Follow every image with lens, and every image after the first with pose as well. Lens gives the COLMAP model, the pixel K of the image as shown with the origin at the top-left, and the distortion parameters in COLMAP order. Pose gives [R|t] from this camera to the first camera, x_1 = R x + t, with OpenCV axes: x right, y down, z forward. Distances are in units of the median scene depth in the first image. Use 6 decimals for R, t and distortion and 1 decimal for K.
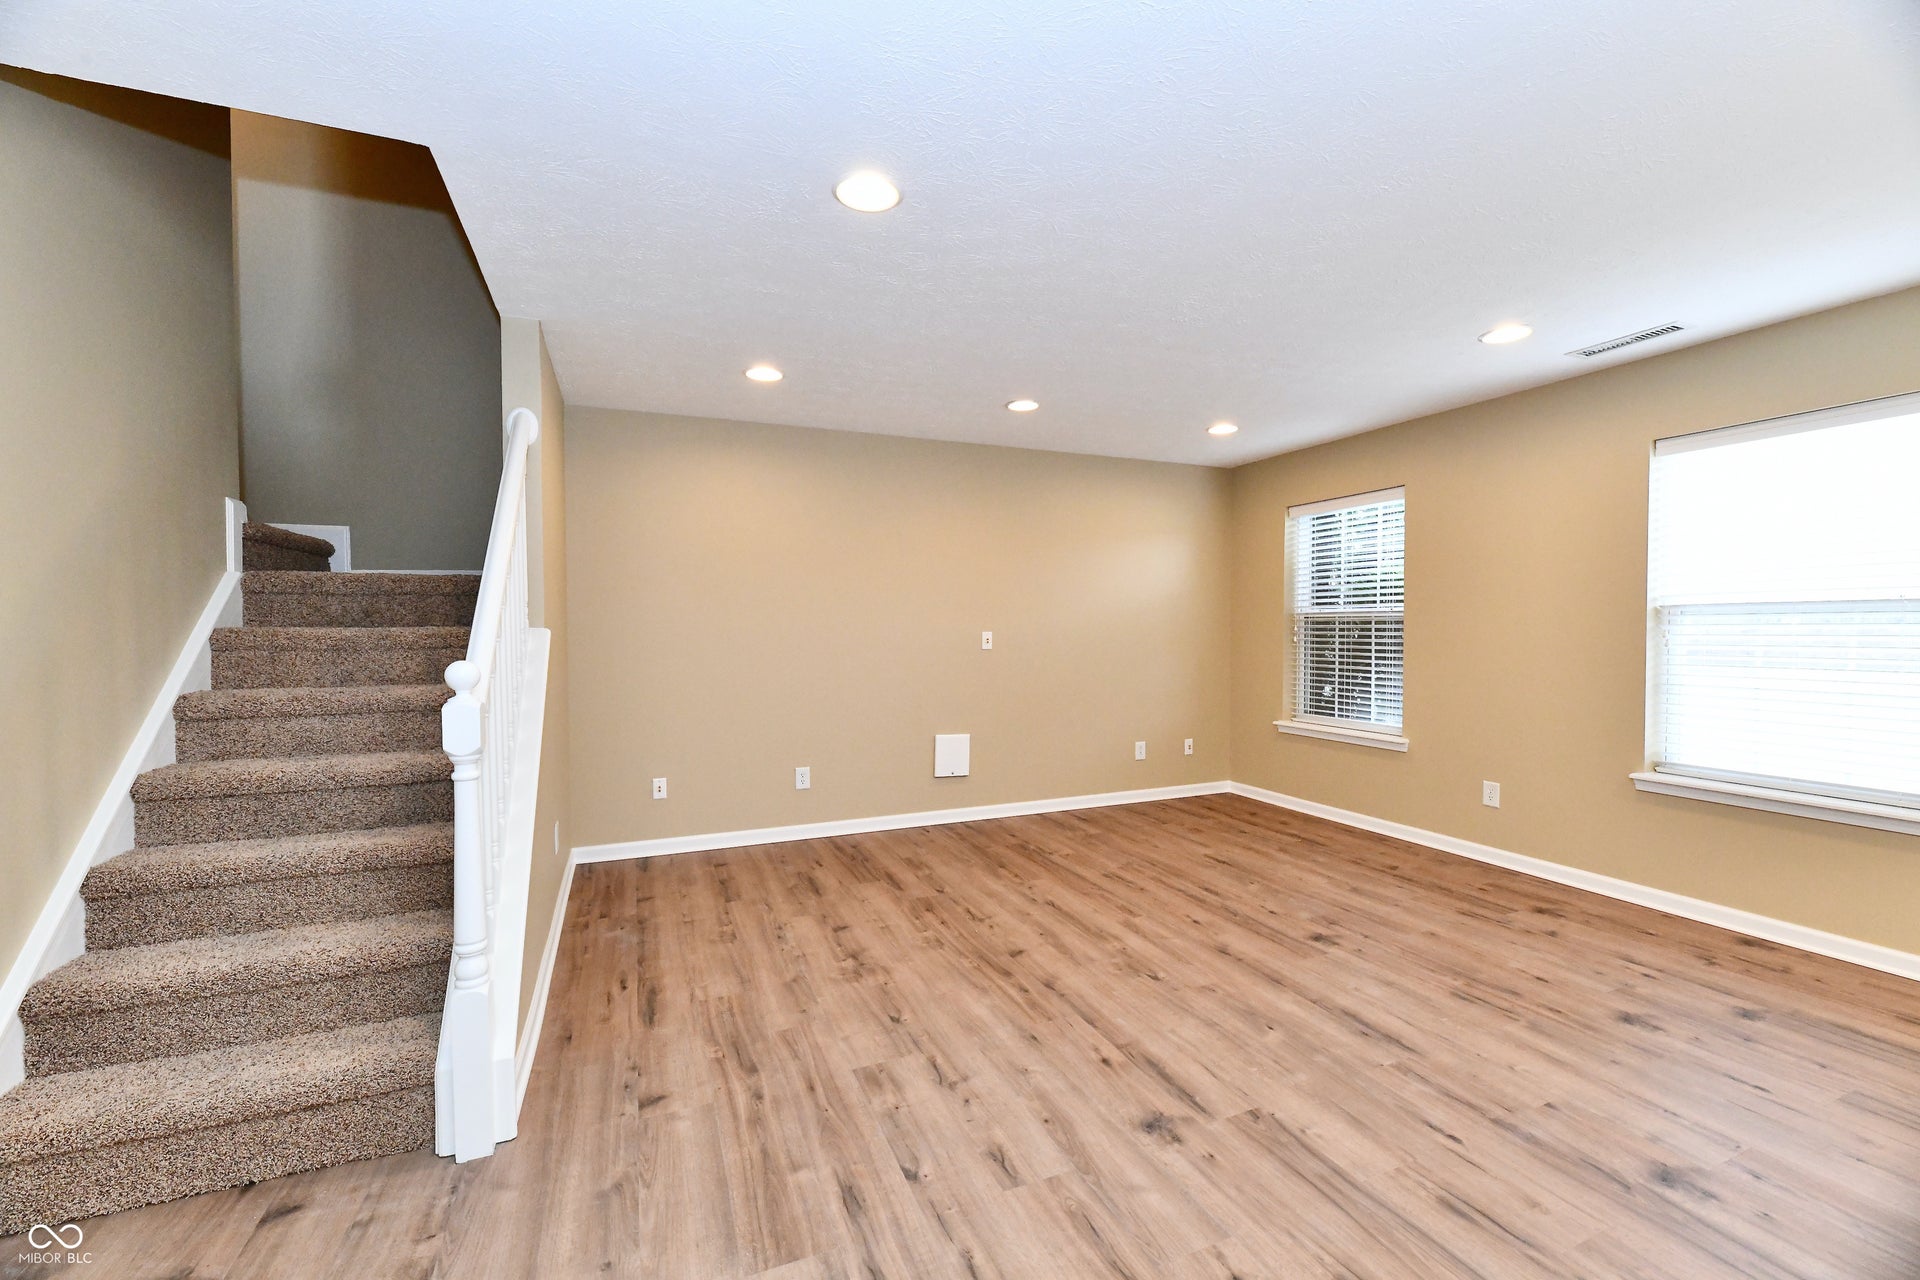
lens RADIAL K [[772.4, 0, 958.8], [0, 772.4, 636.6], [0, 0, 1]] dist [-0.004015, -0.000996]
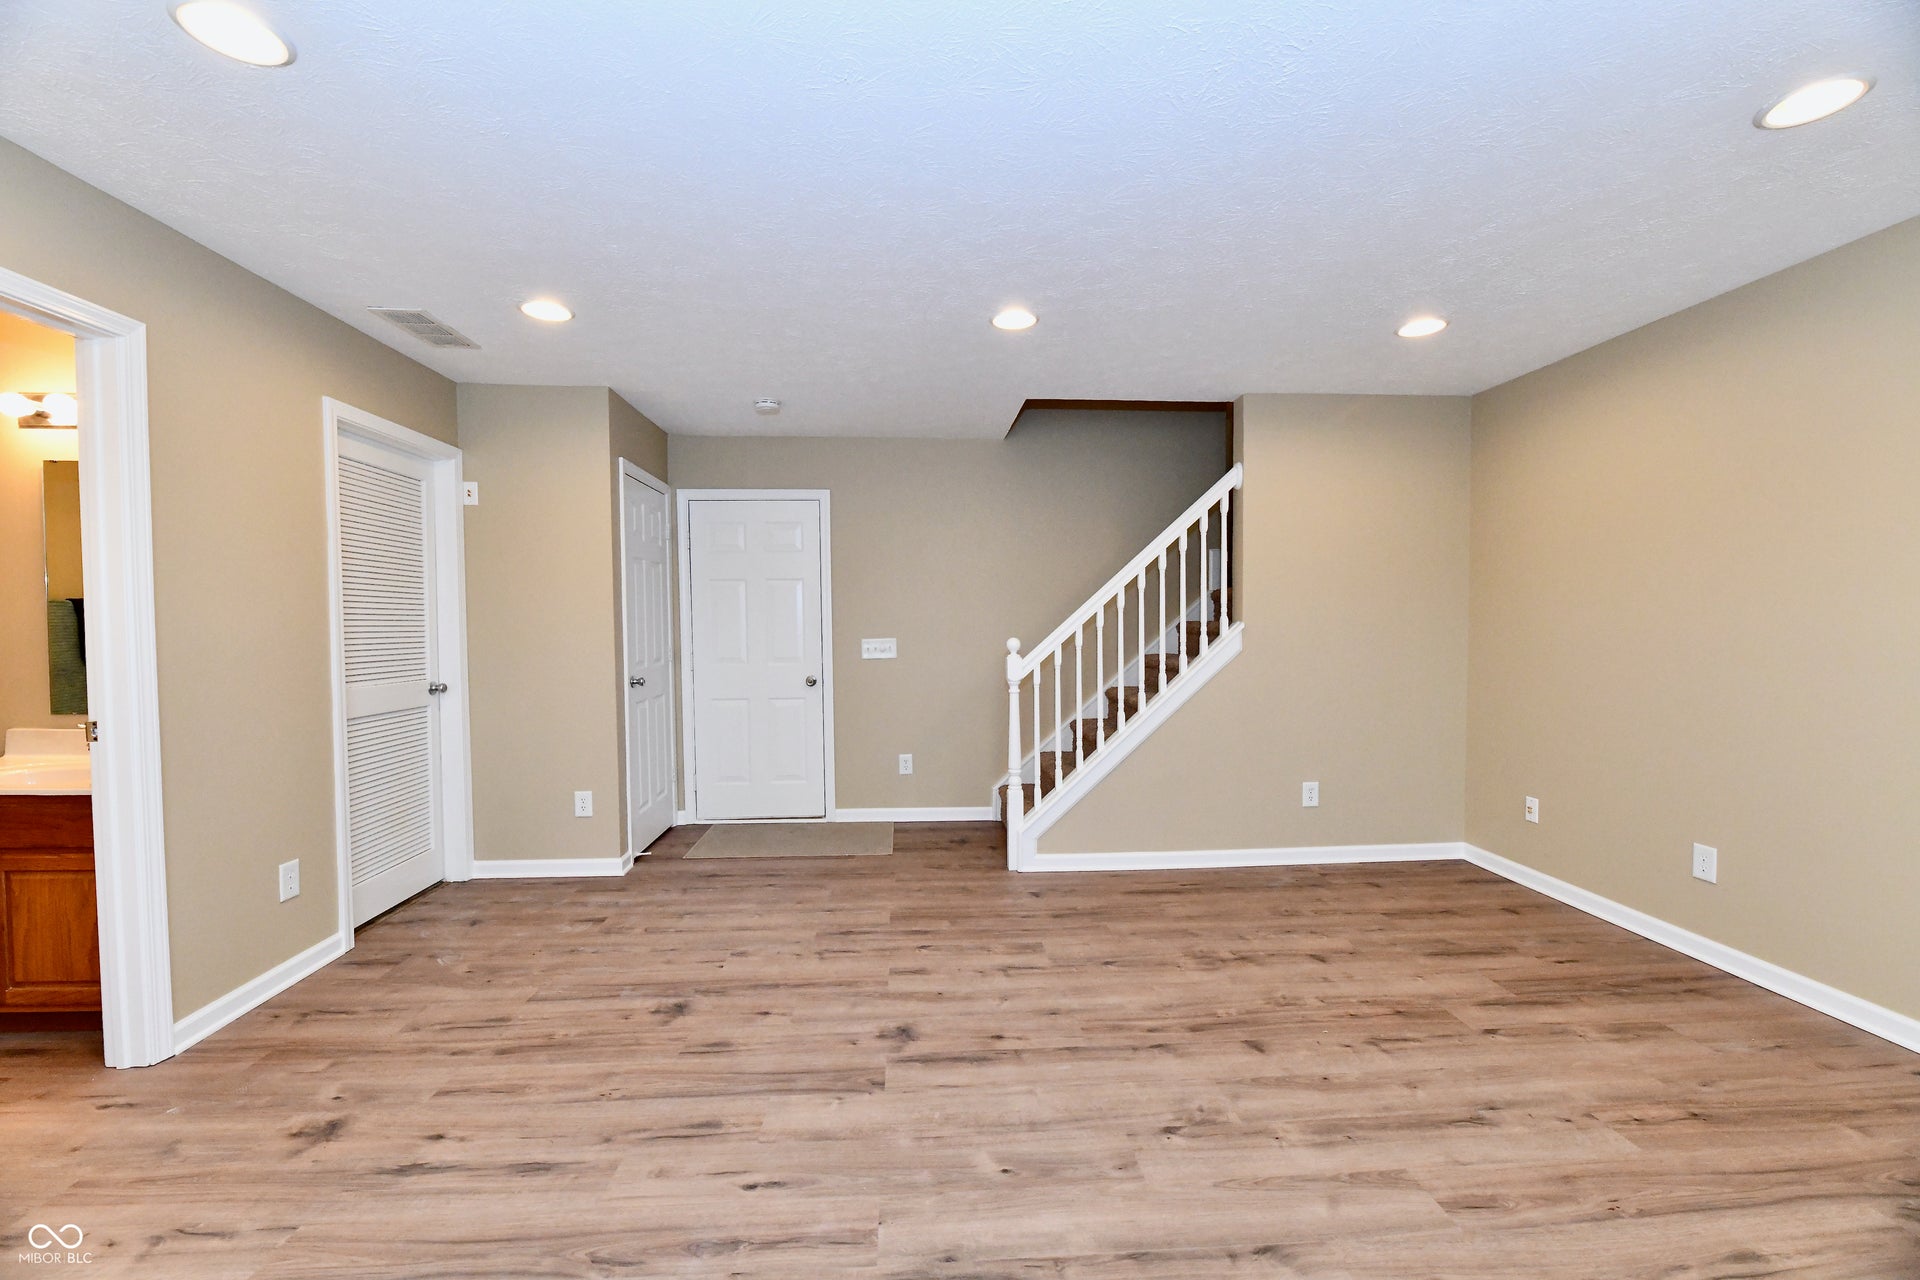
lens RADIAL K [[772.4, 0, 959.6], [0, 772.4, 641.5], [0, 0, 1]] dist [-0.004015, -0.000996]
pose [[-0.331717, 0.029330, -0.942923, 1.073208], [-0.007295, 0.999407, 0.033654, -0.024744], [0.943351, 0.018042, -0.331307, 1.163788]]
